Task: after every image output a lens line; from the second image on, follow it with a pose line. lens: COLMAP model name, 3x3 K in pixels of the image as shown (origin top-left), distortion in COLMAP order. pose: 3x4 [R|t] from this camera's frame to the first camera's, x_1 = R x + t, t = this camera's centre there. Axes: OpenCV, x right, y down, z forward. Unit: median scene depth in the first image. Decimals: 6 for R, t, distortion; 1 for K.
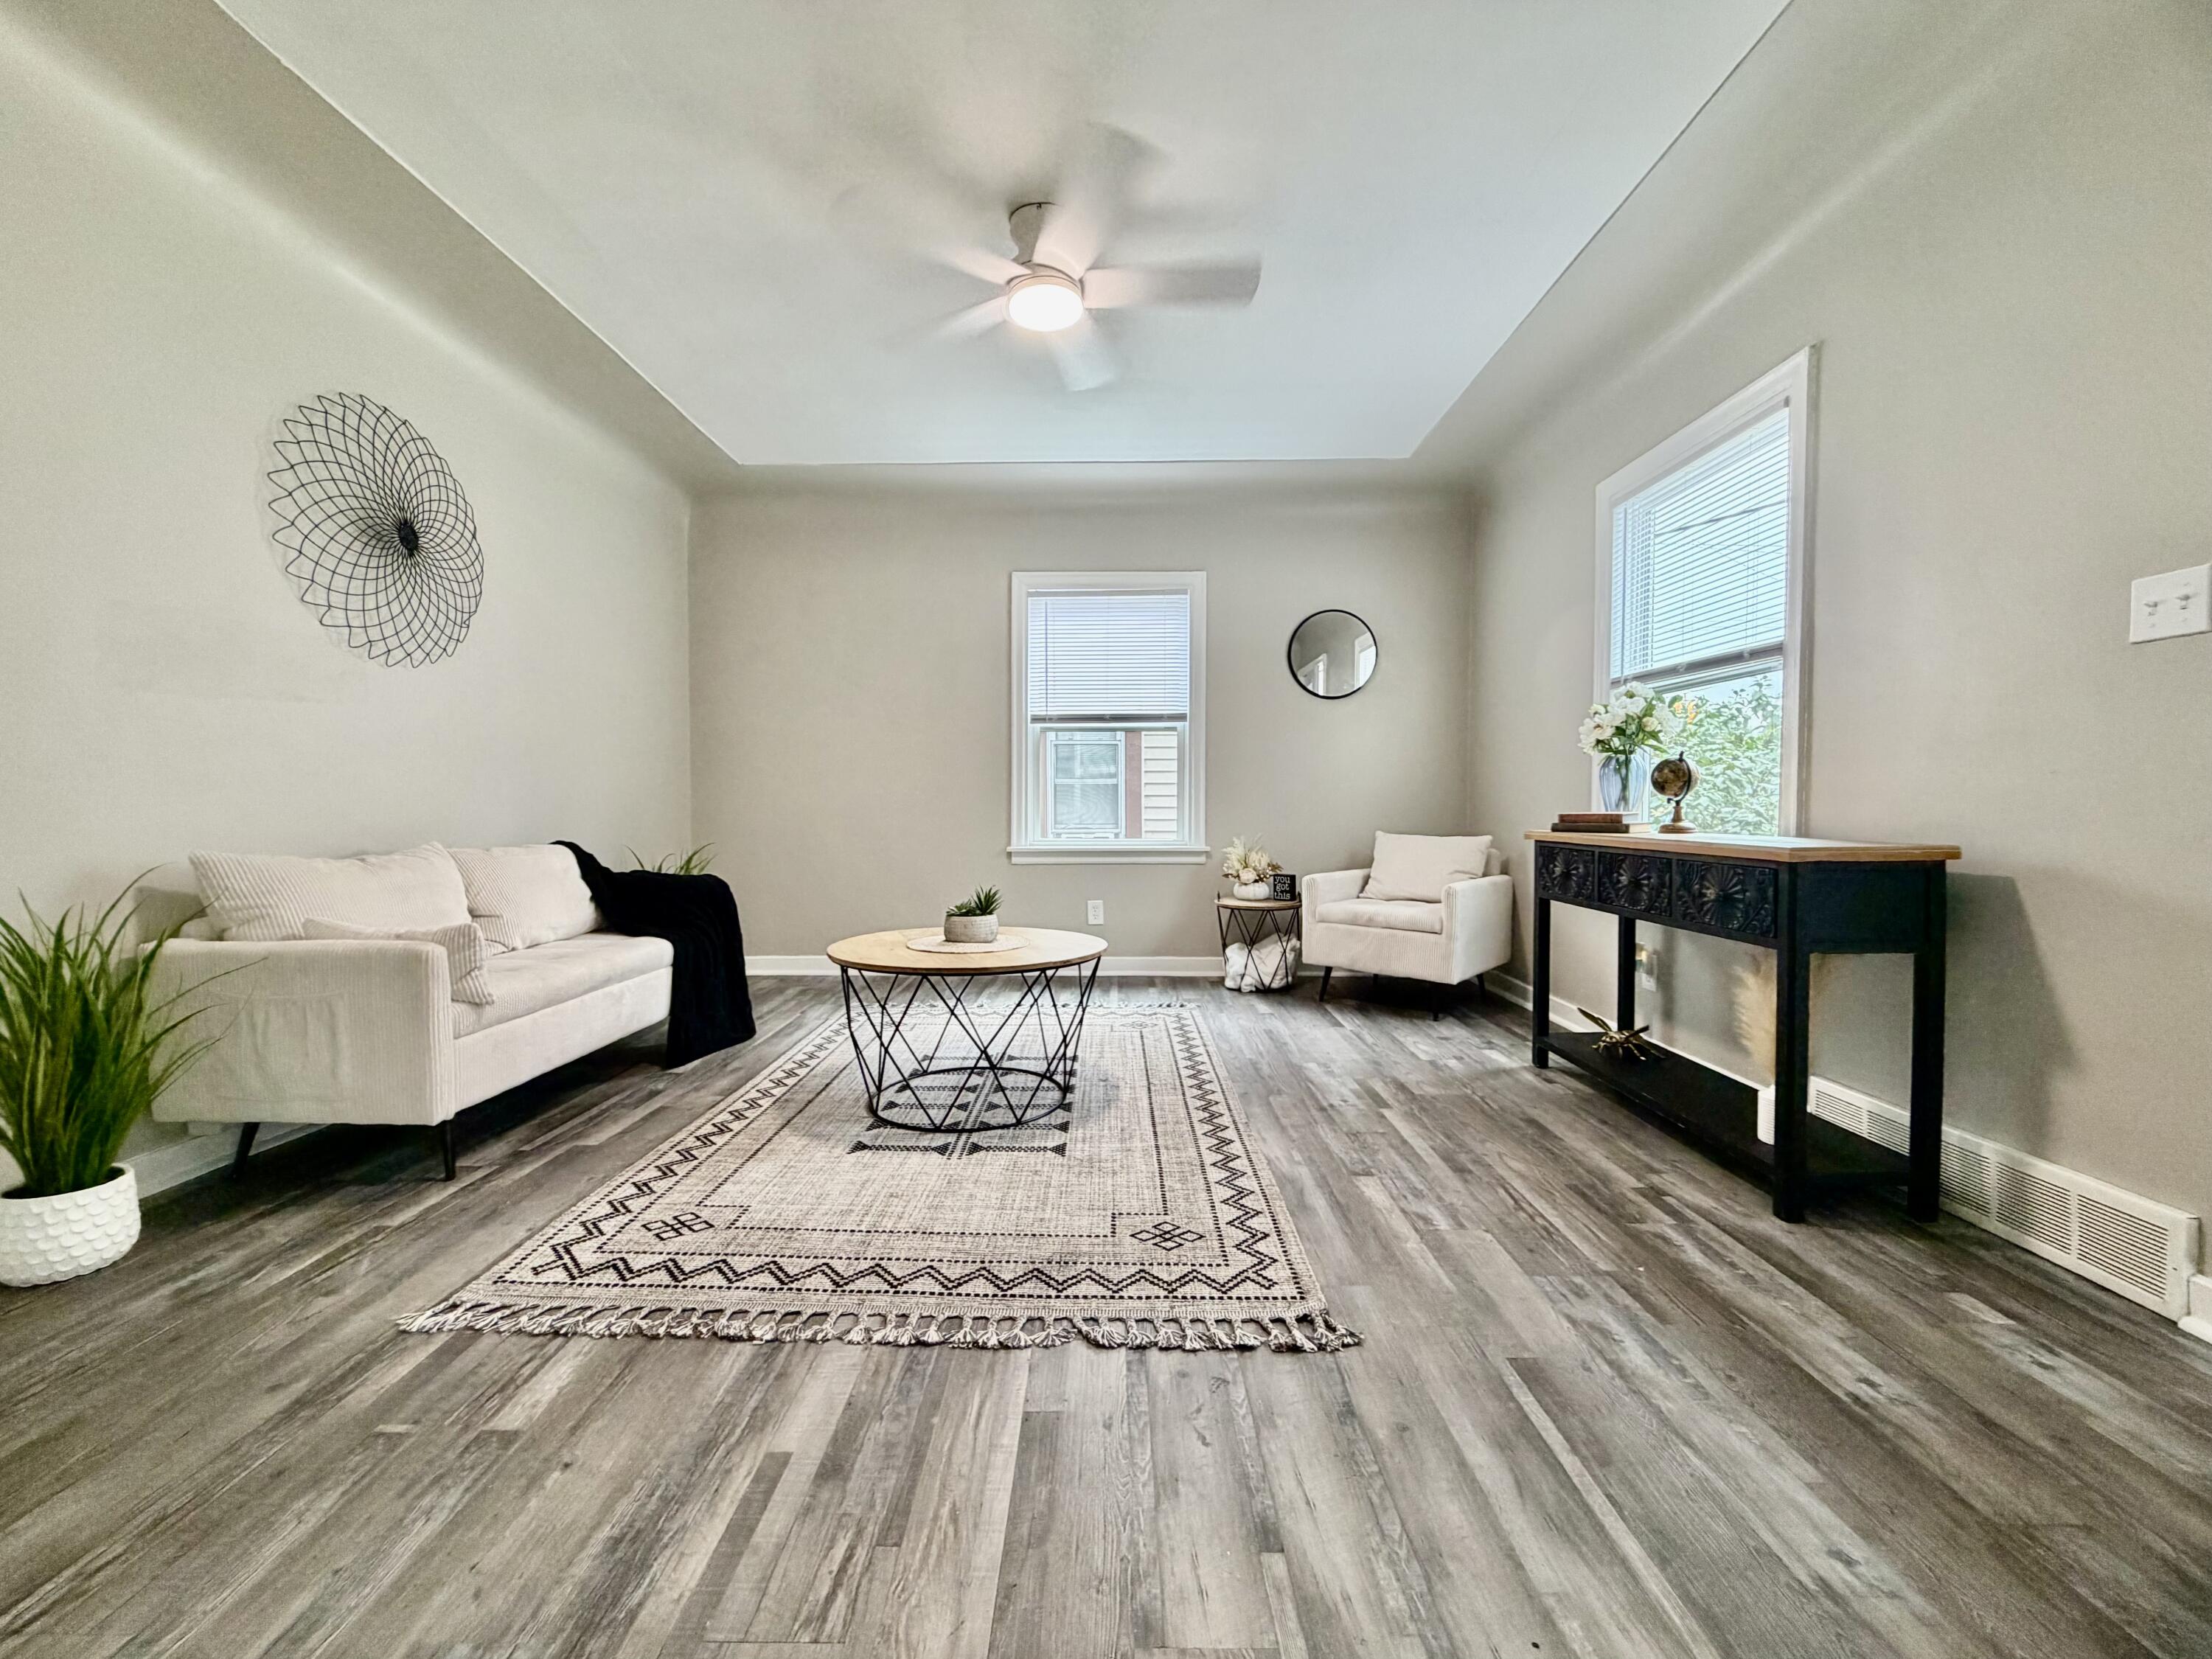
lens RADIAL K [[888.3, 0, 1089.7], [0, 888.3, 827.8], [0, 0, 1]] dist [-0.001962, 0.000212]
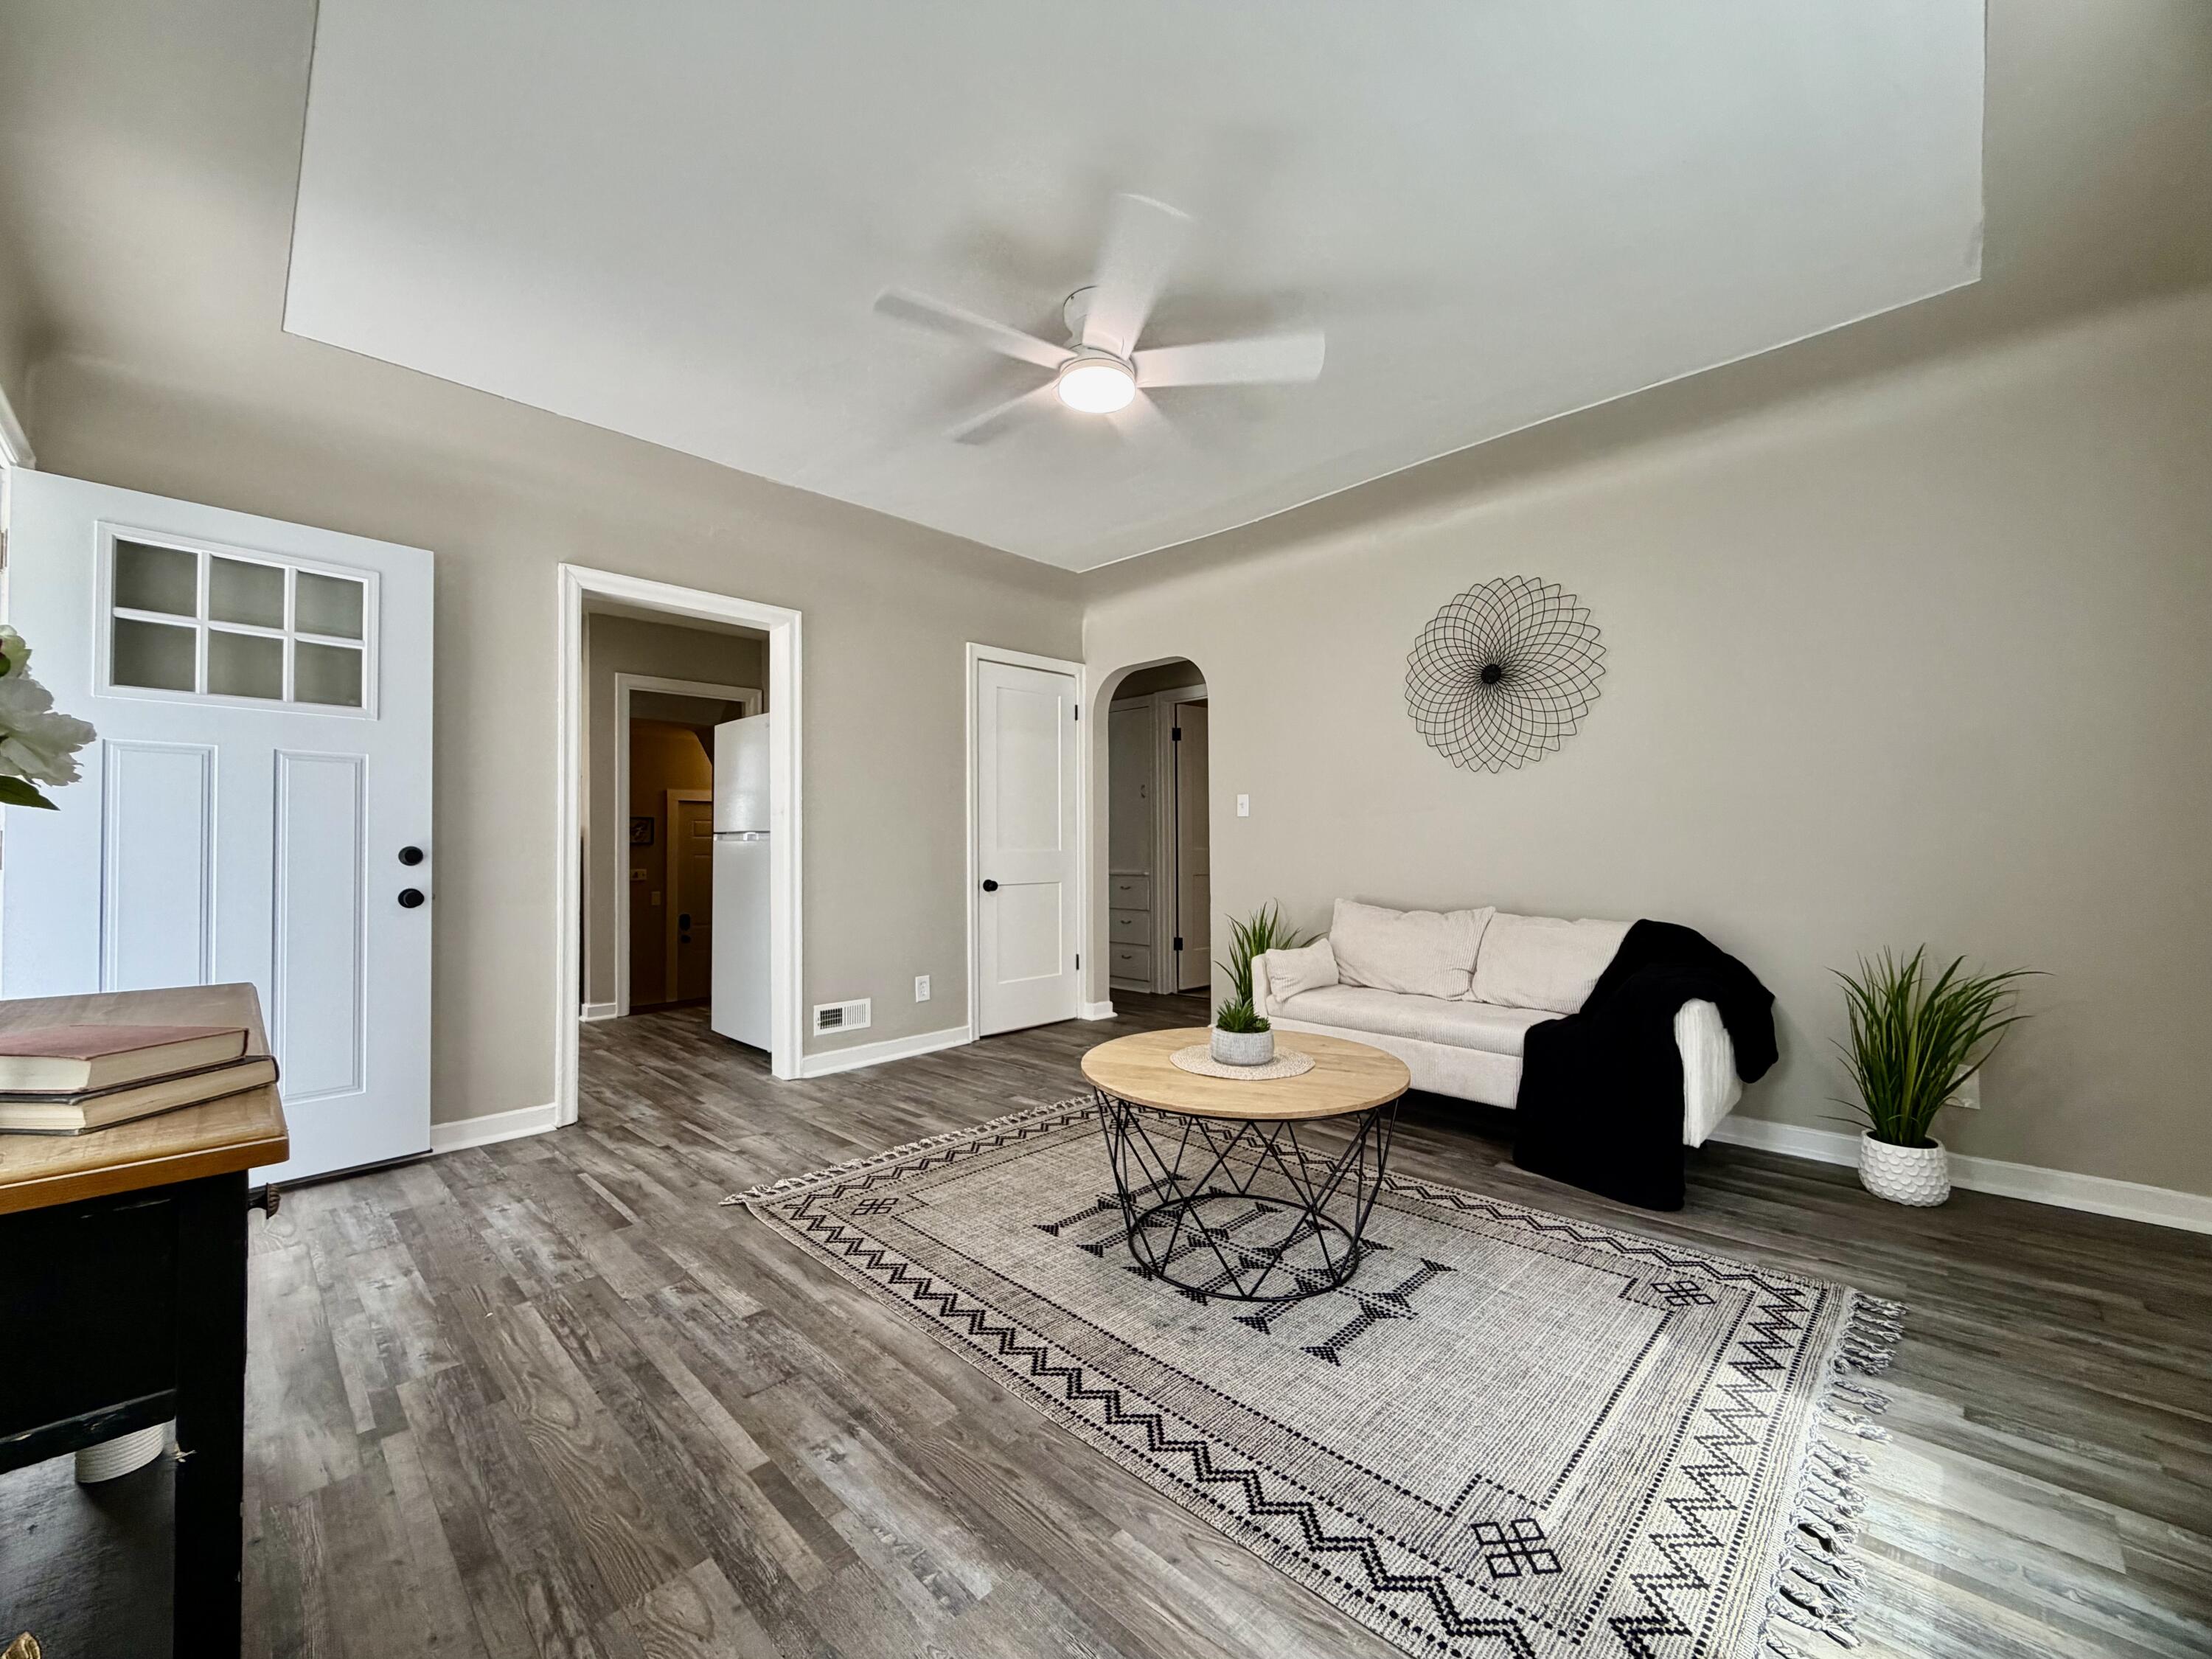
lens RADIAL K [[888.3, 0, 1113.7], [0, 888.3, 834.0], [0, 0, 1]] dist [-0.001962, 0.000212]
pose [[-0.681898, -0.002292, -0.731443, 0.764574], [-0.009082, 0.999945, 0.005334, -0.121678], [0.731391, 0.010280, -0.681881, 1.987563]]
